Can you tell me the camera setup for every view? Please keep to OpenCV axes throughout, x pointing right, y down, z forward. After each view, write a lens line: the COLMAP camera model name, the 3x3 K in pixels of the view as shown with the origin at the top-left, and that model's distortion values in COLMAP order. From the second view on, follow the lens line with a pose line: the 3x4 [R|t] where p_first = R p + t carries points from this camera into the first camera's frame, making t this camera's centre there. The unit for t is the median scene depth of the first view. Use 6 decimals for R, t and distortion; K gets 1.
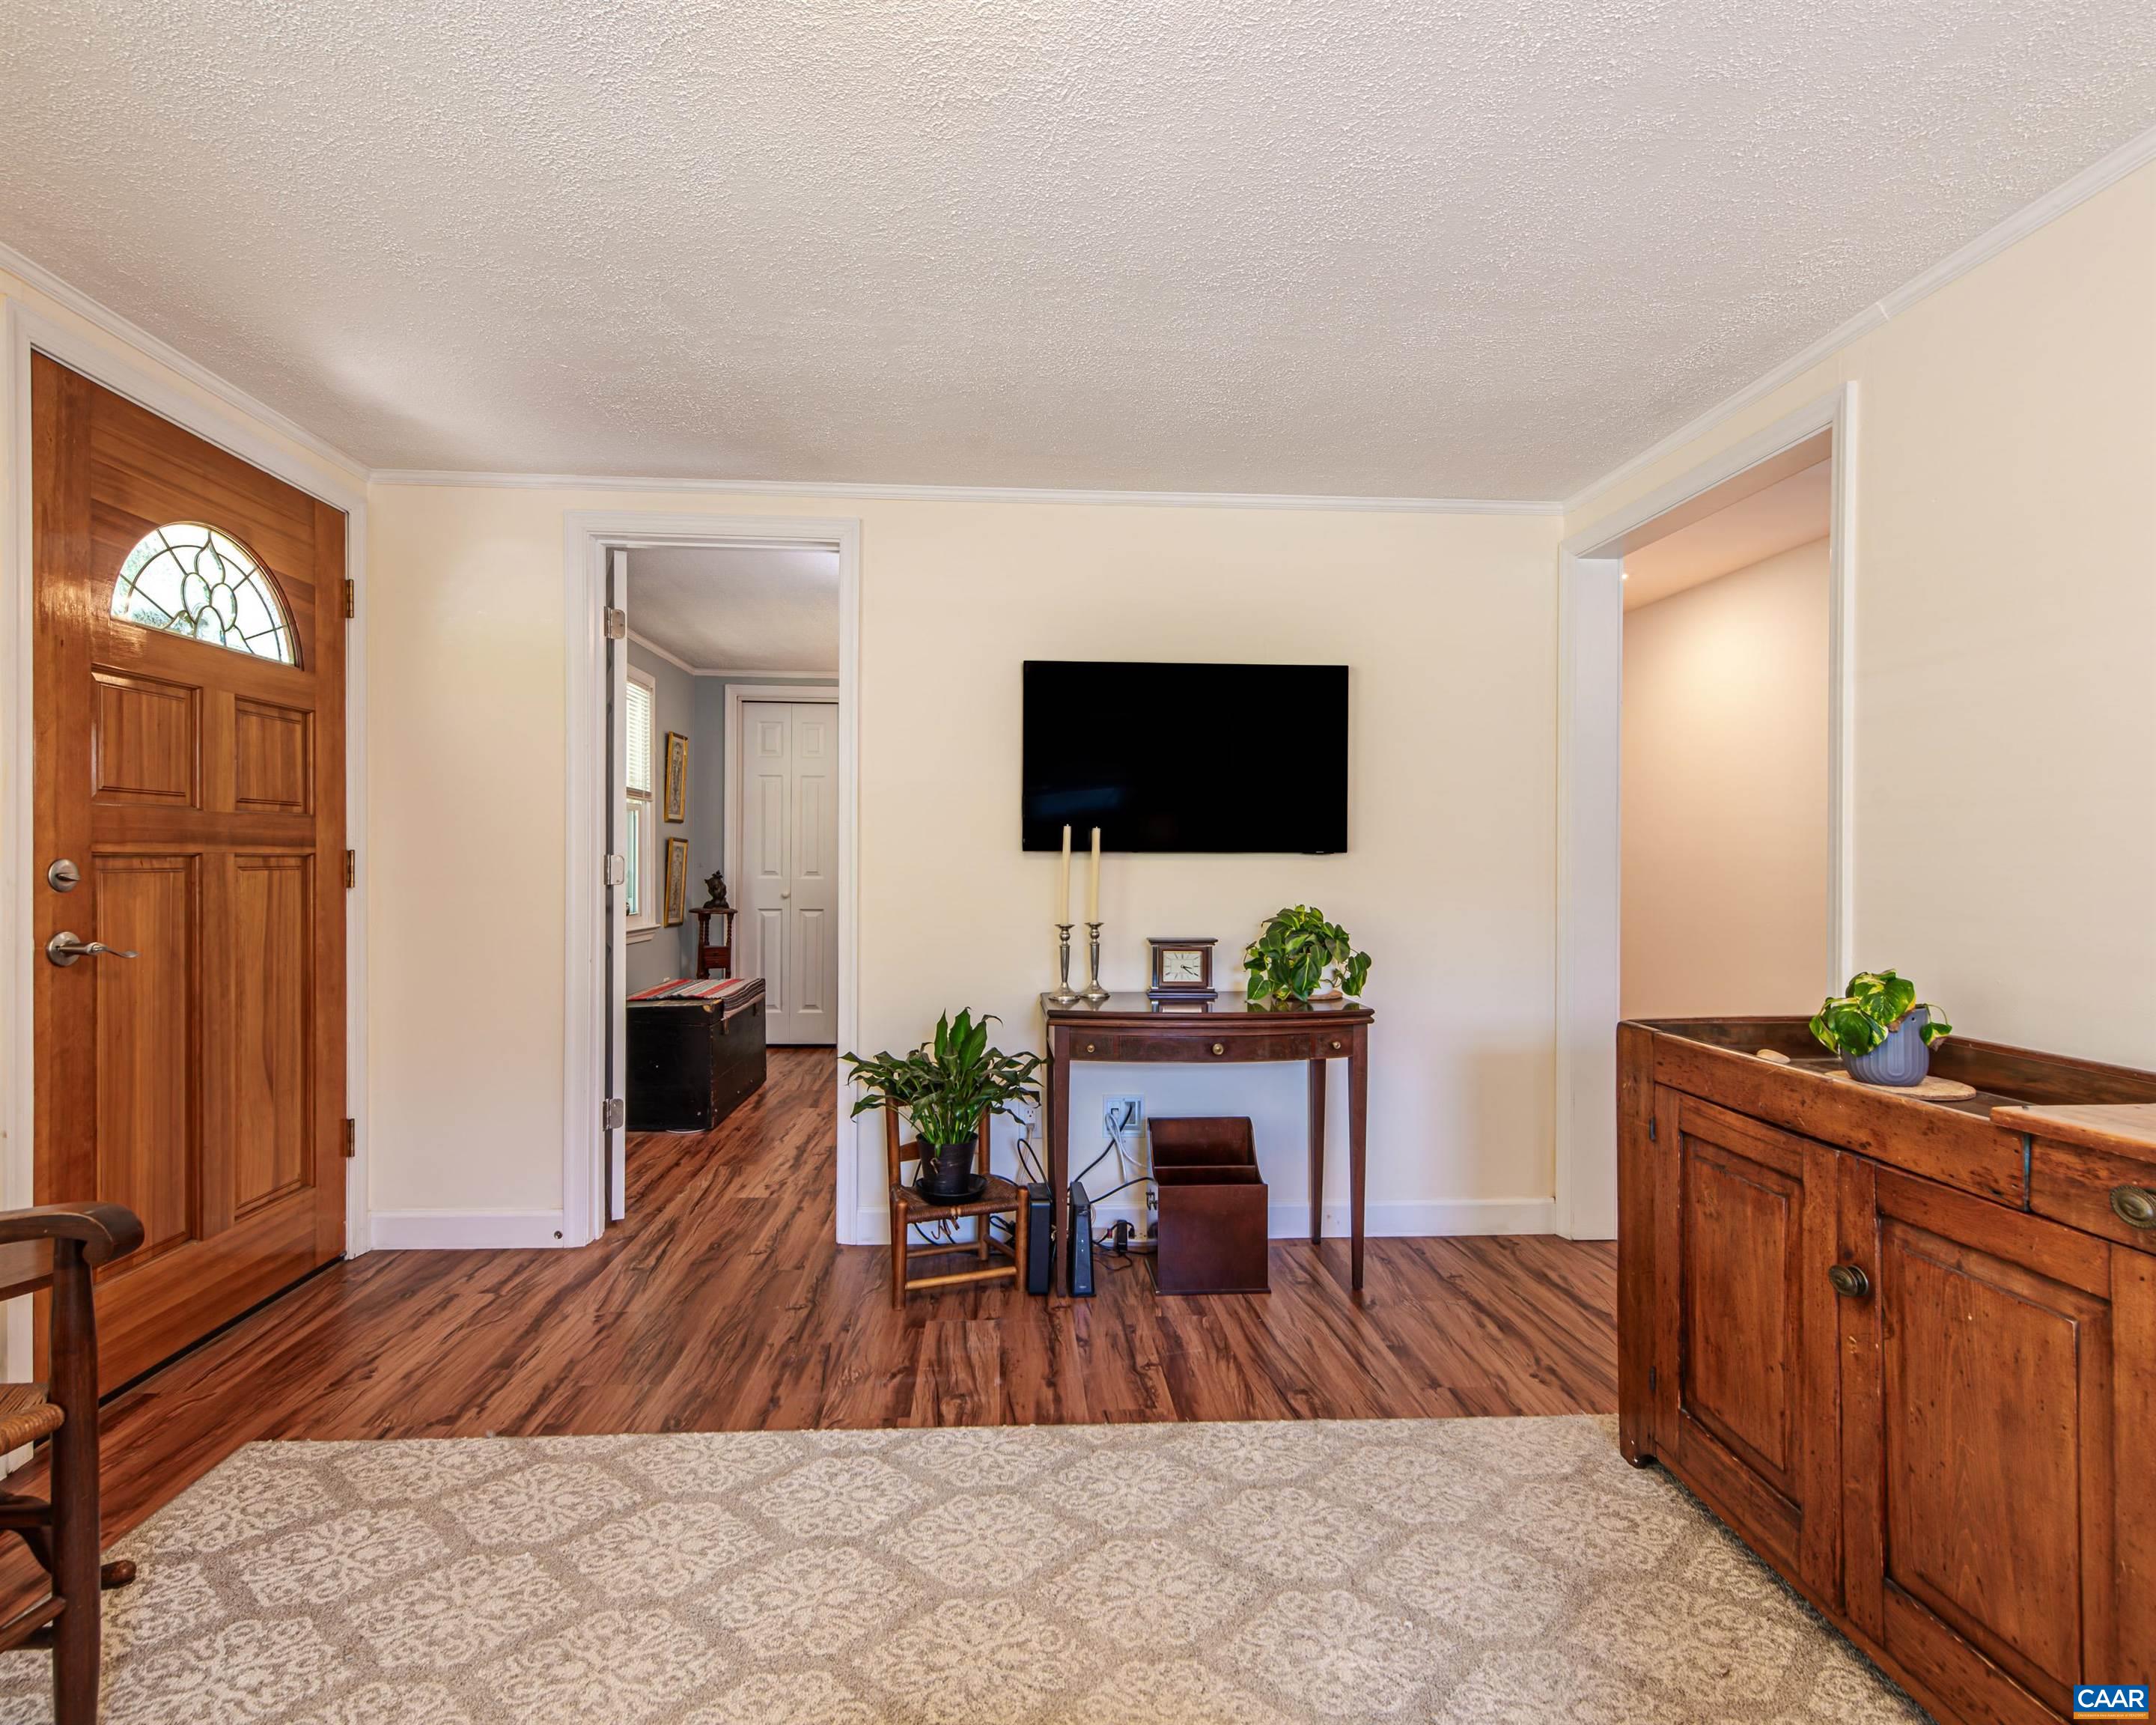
lens RADIAL K [[1023.1, 0, 1055.1], [0, 1023.1, 863.2], [0, 0, 1]] dist [0.022604, -0.009933]
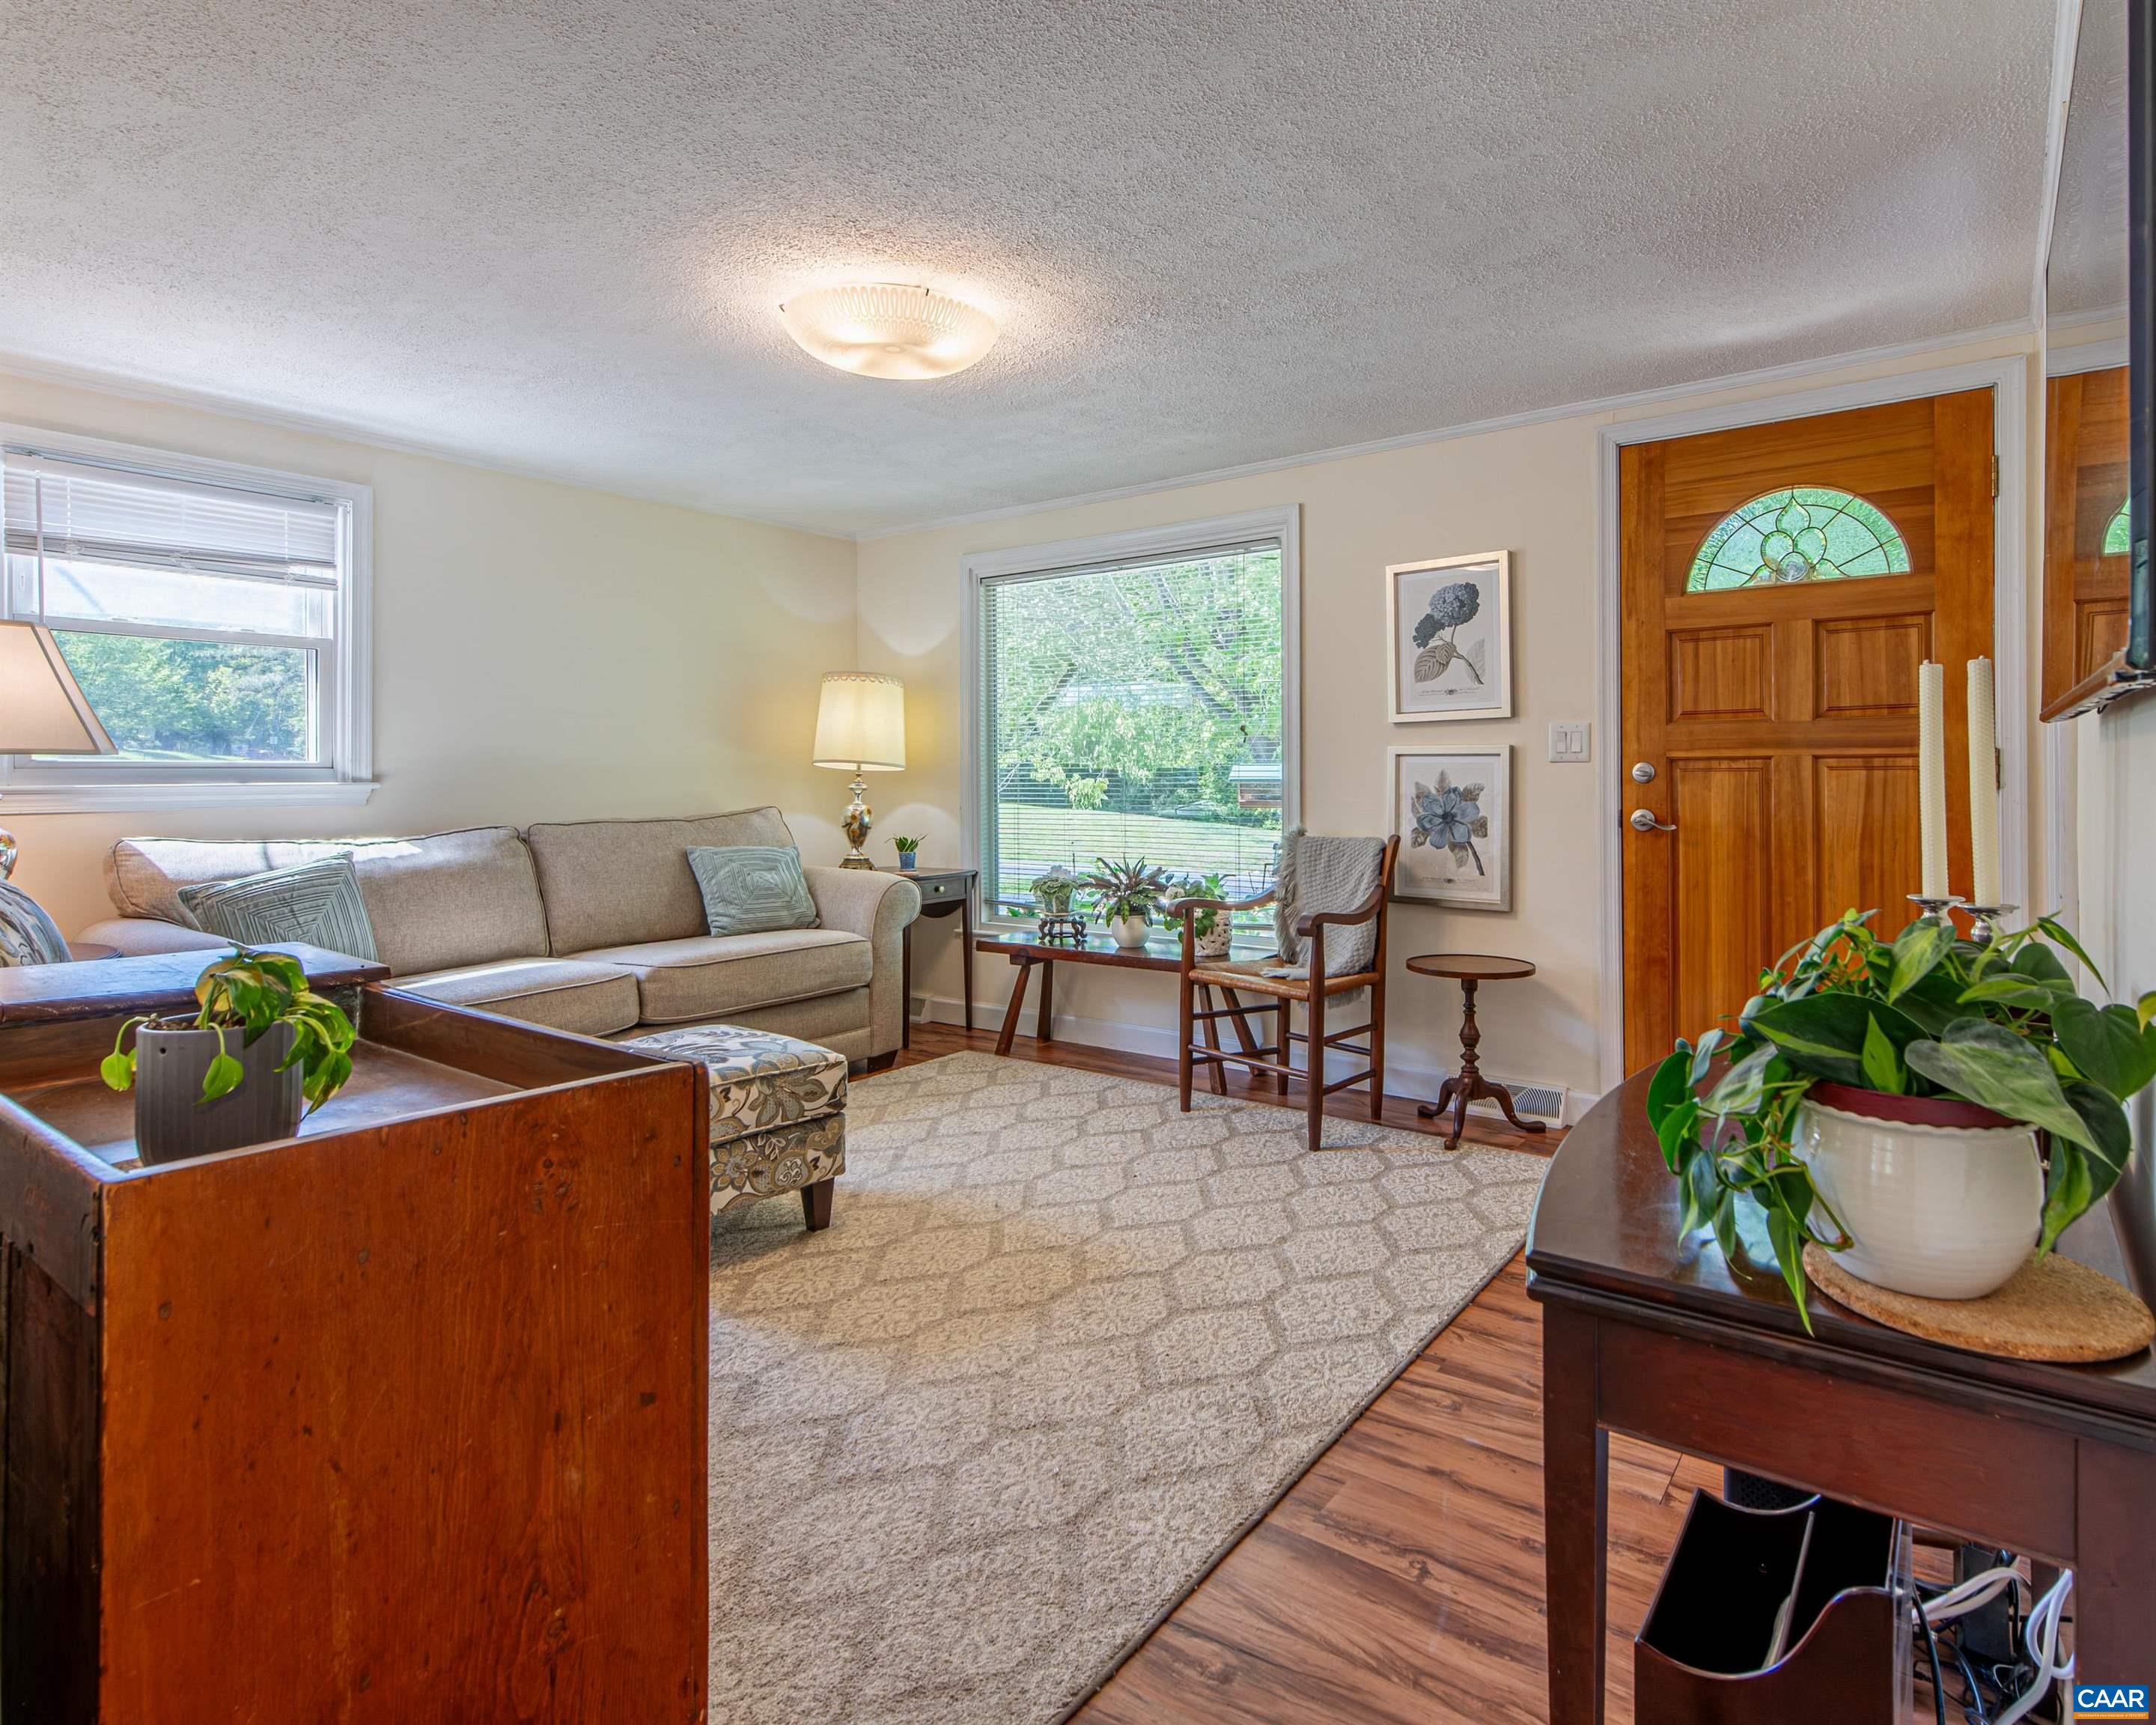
lens RADIAL K [[1164.4, 0, 1179.2], [0, 1164.4, 777.6], [0, 0, 1]] dist [0.004744, 0.000713]
pose [[-0.611159, 0.003307, -0.791501, 0.689289], [0.001861, 0.999995, 0.002742, 0.010788], [0.791505, 0.000203, -0.611162, 1.235029]]
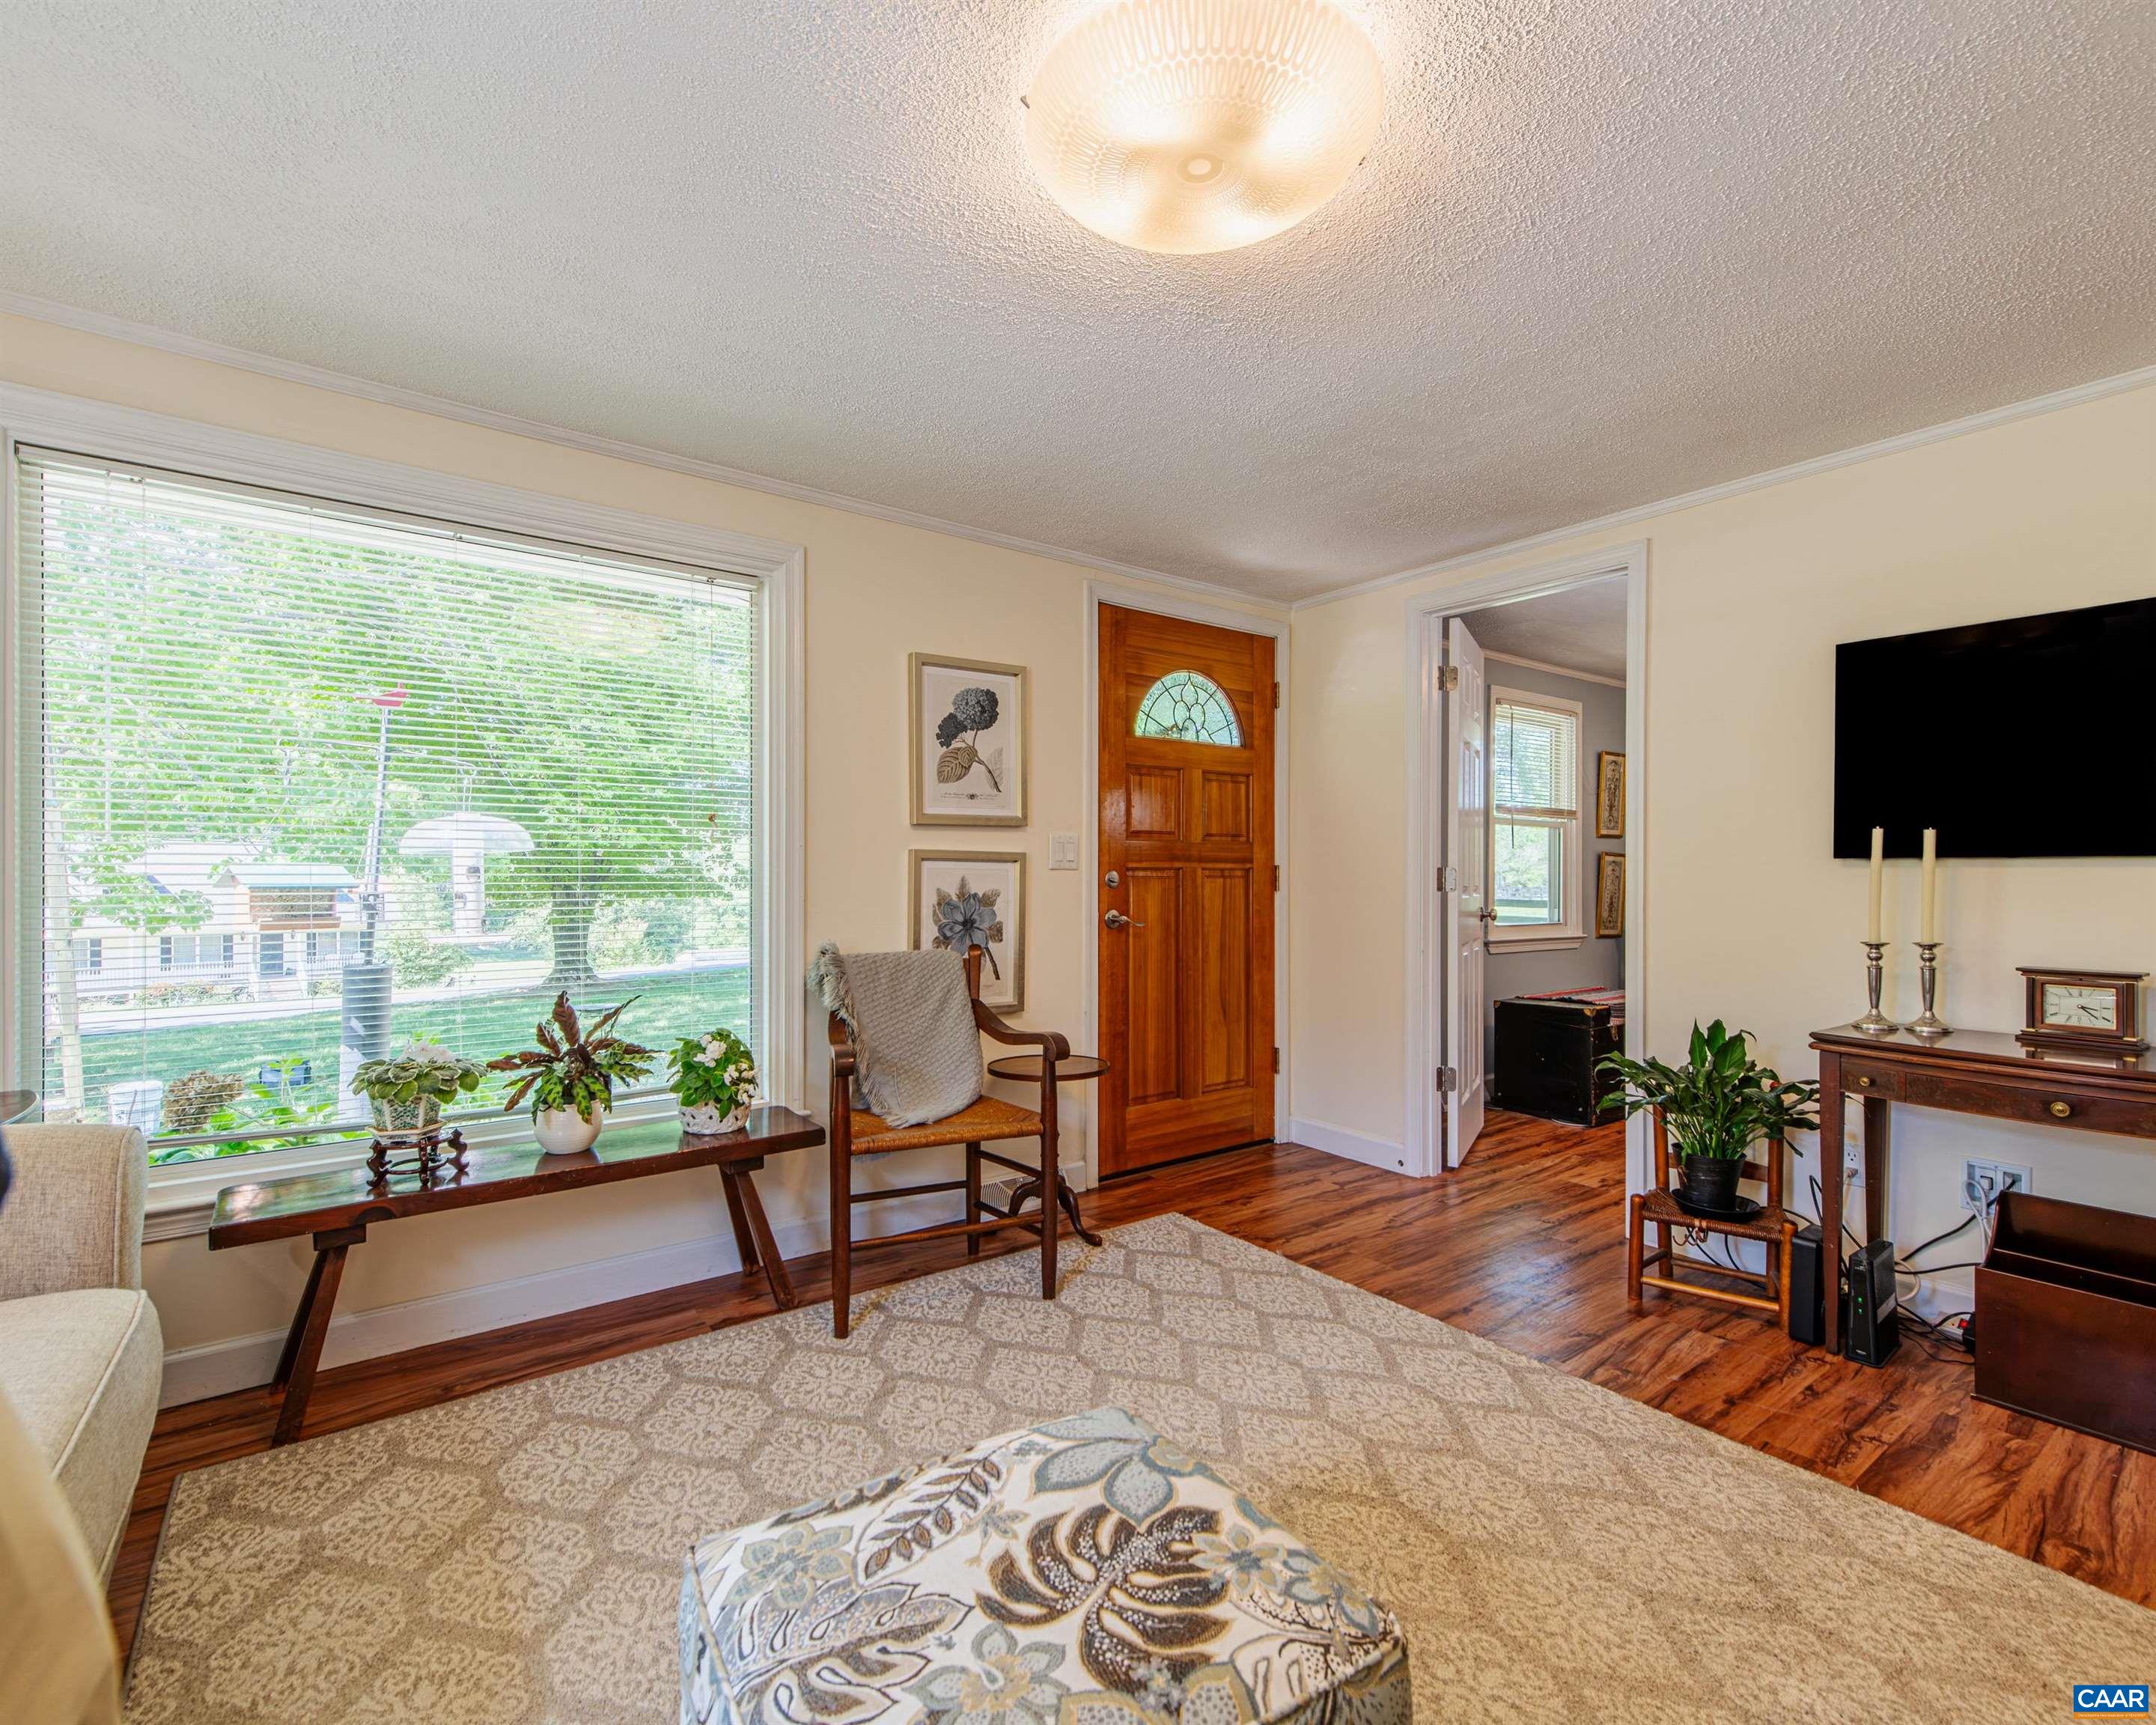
lens RADIAL K [[1009.6, 0, 1068.6], [0, 1009.6, 876.3], [0, 0, 1]] dist [0.019412, -0.007609]
pose [[0.554628, -0.002053, -0.832096, 0.412310], [-0.002630, 0.999988, -0.004220, 0.011391], [0.832094, 0.004529, 0.554616, -0.057016]]
